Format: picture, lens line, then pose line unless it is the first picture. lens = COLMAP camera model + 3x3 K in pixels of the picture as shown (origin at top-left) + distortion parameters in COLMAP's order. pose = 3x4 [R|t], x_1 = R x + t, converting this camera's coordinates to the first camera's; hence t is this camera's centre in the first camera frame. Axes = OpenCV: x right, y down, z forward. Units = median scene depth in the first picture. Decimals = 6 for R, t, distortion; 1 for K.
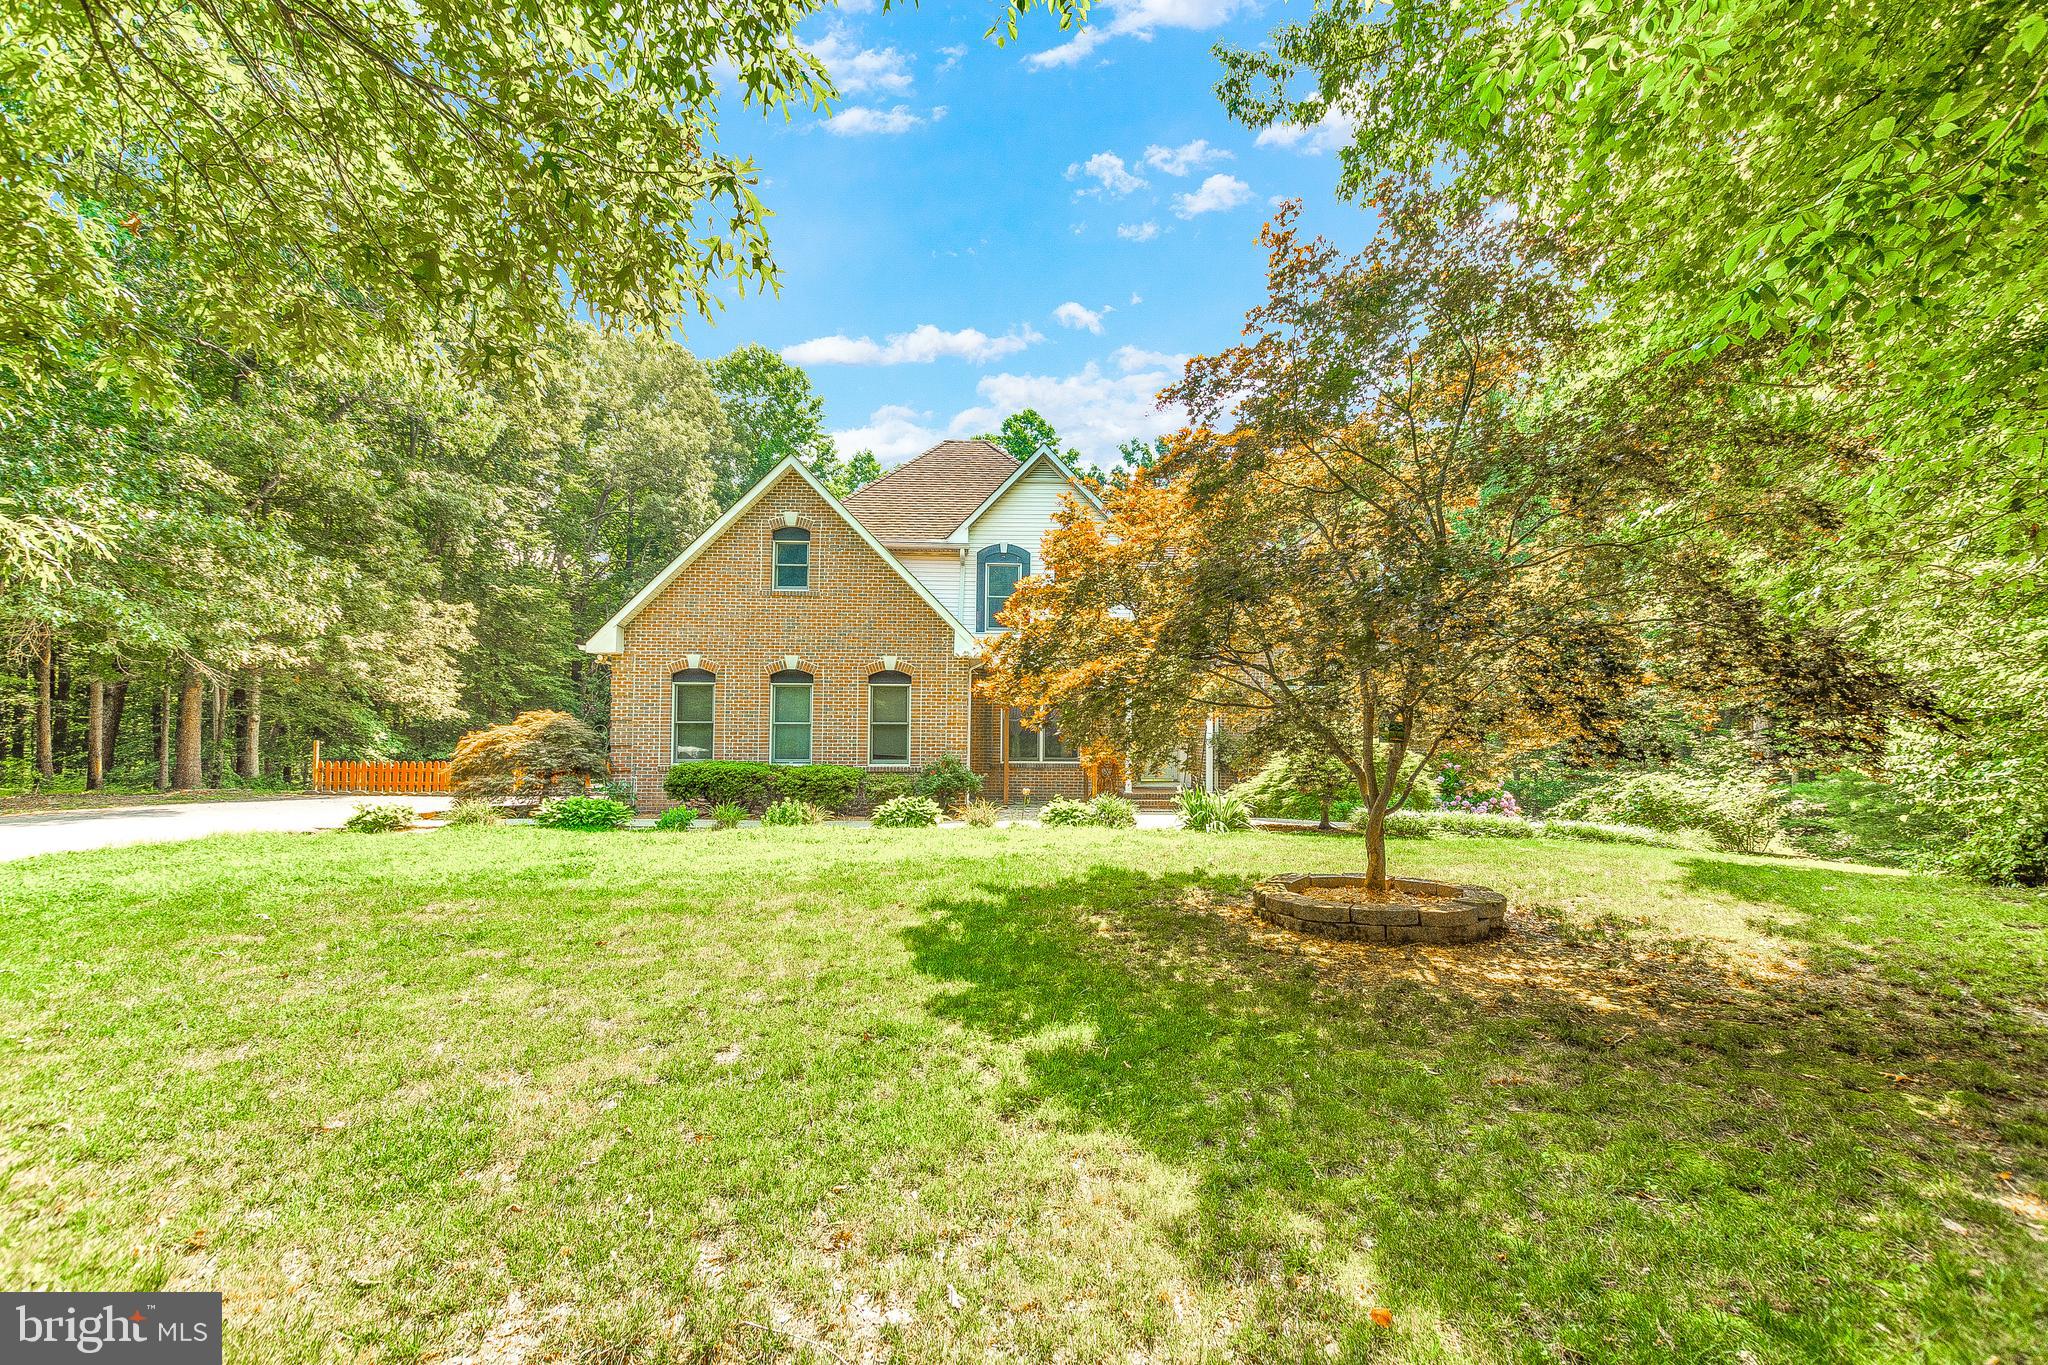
lens RADIAL K [[887.0, 0, 1031.3], [0, 887.0, 694.0], [0, 0, 1]] dist [0.016599, -0.004790]
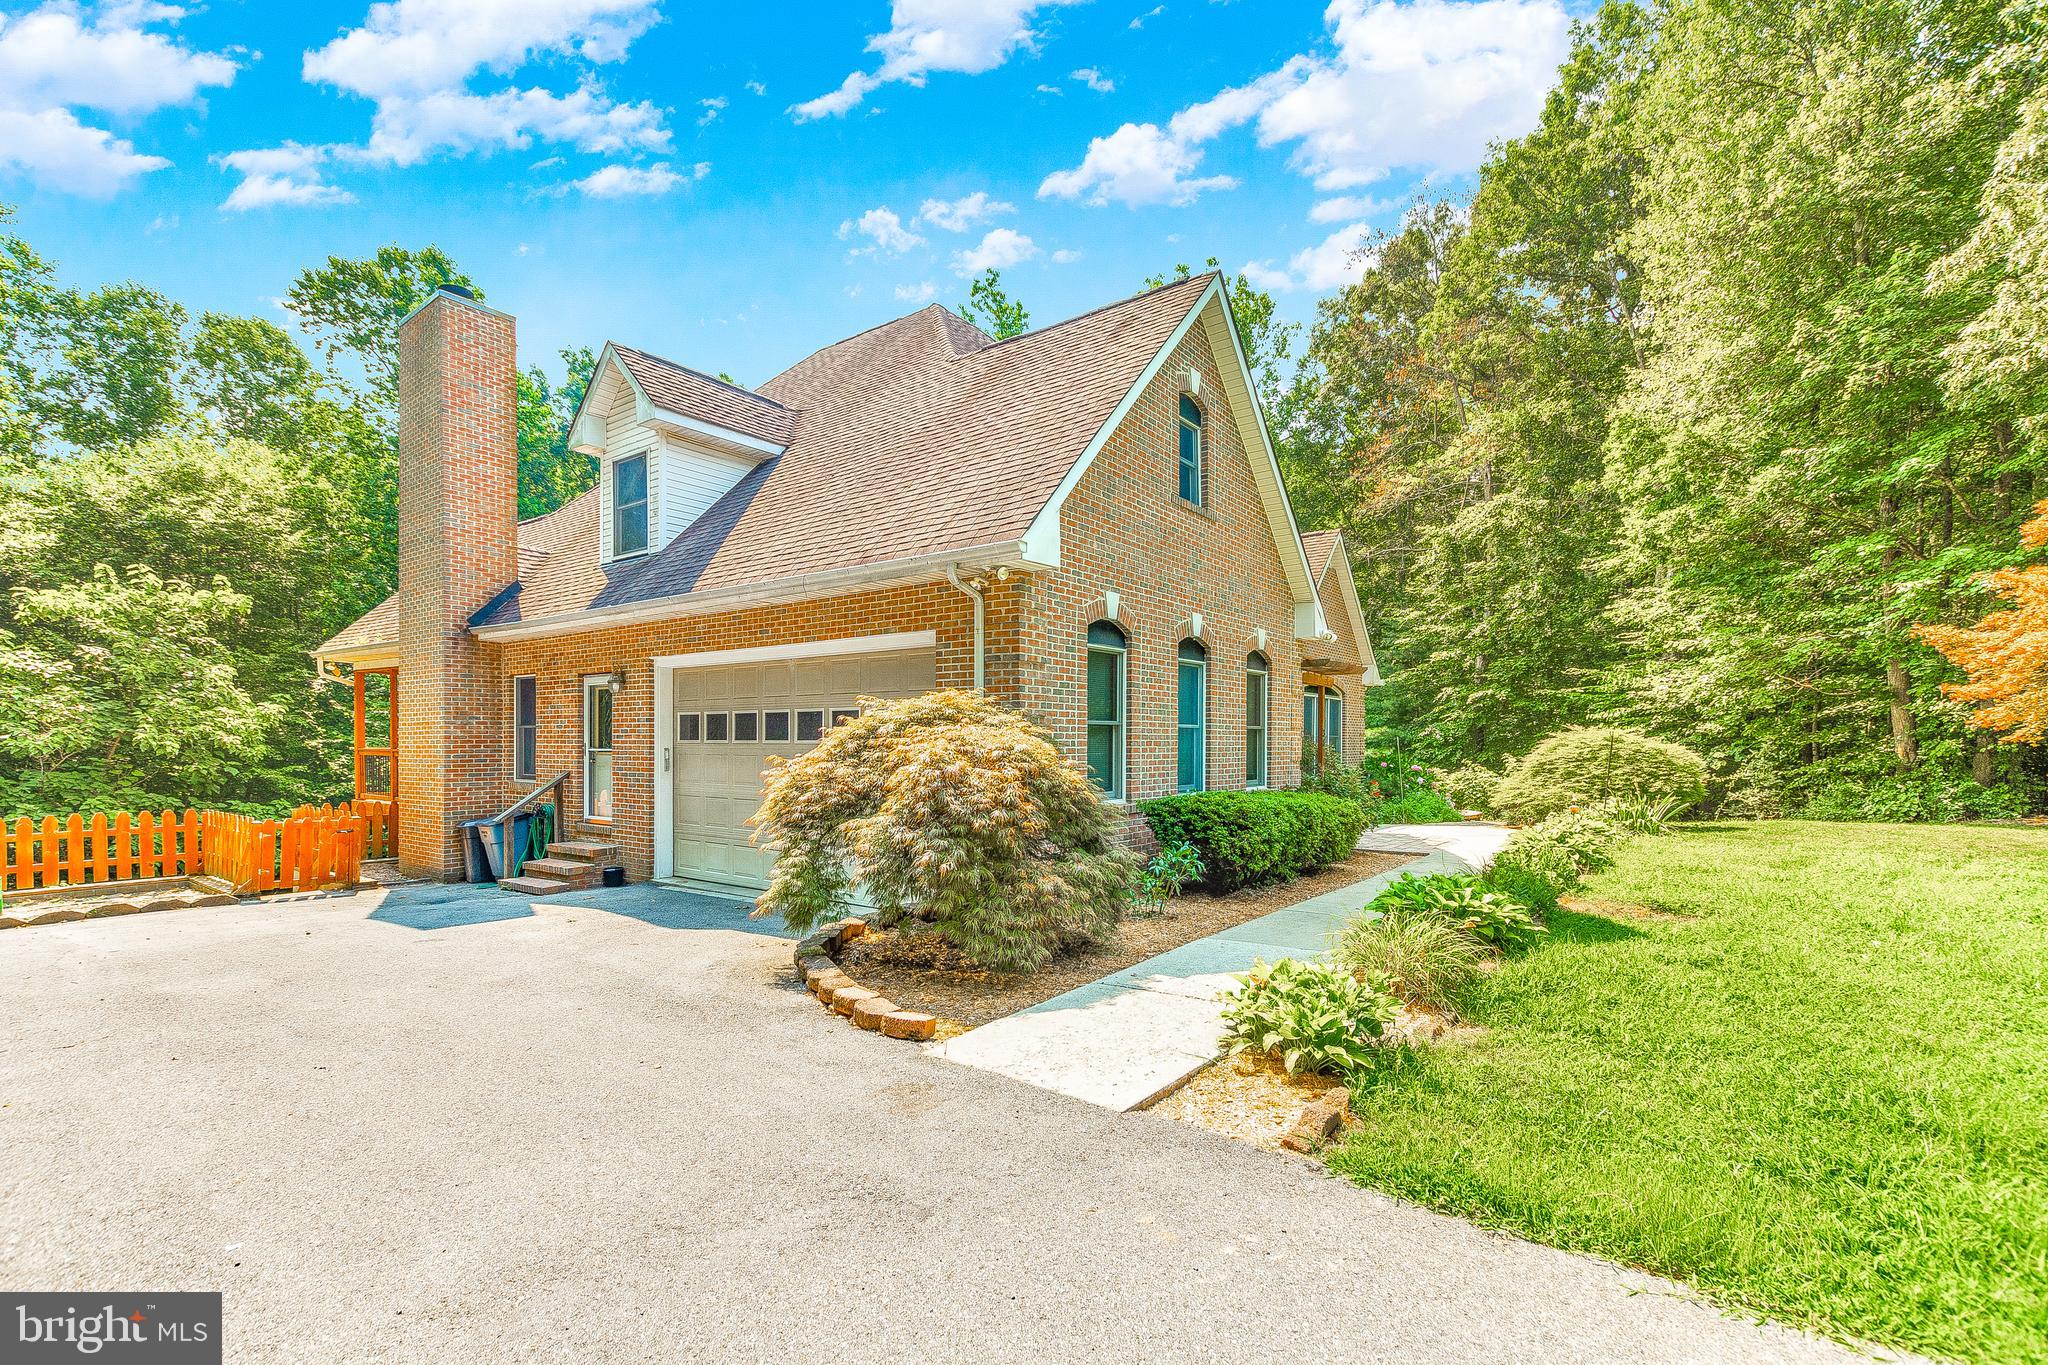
lens RADIAL K [[887.0, 0, 1025.3], [0, 887.0, 744.8], [0, 0, 1]] dist [0.016599, -0.004790]
pose [[0.617403, -0.013324, 0.786534, -0.814283], [-0.029559, 0.998757, 0.040122, 0.024608], [-0.786091, -0.048020, 0.616242, 0.712470]]
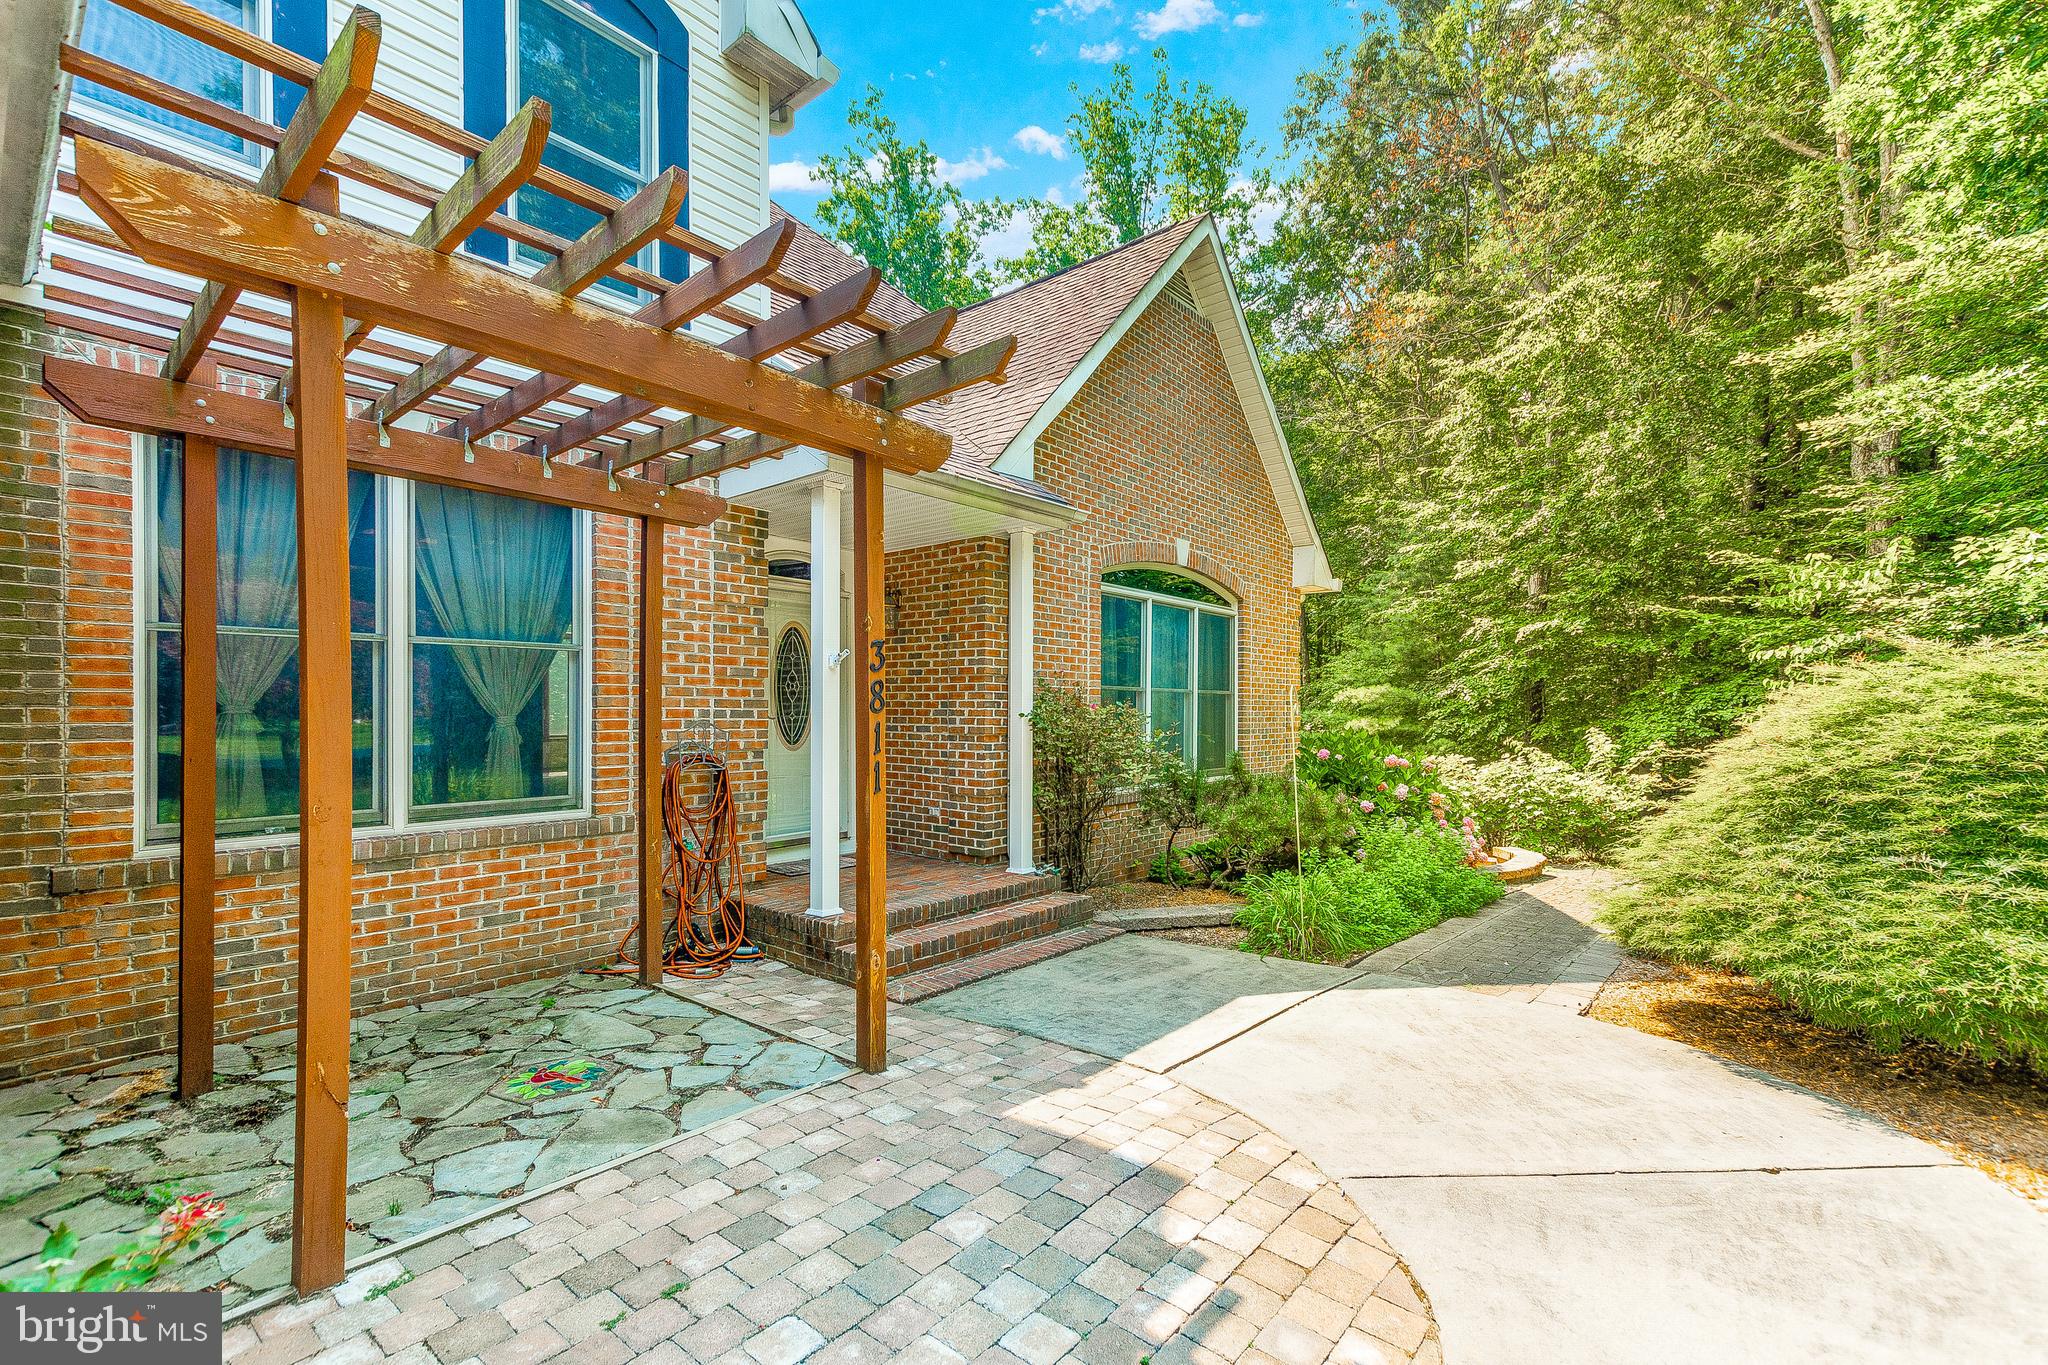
lens RADIAL K [[887.0, 0, 1028.8], [0, 887.0, 699.2], [0, 0, 1]] dist [0.016599, -0.004790]
pose [[0.653118, -0.000854, 0.757255, -0.063760], [-0.027494, 0.999313, 0.024840, 0.044081], [-0.756757, -0.037043, 0.652646, 0.859818]]
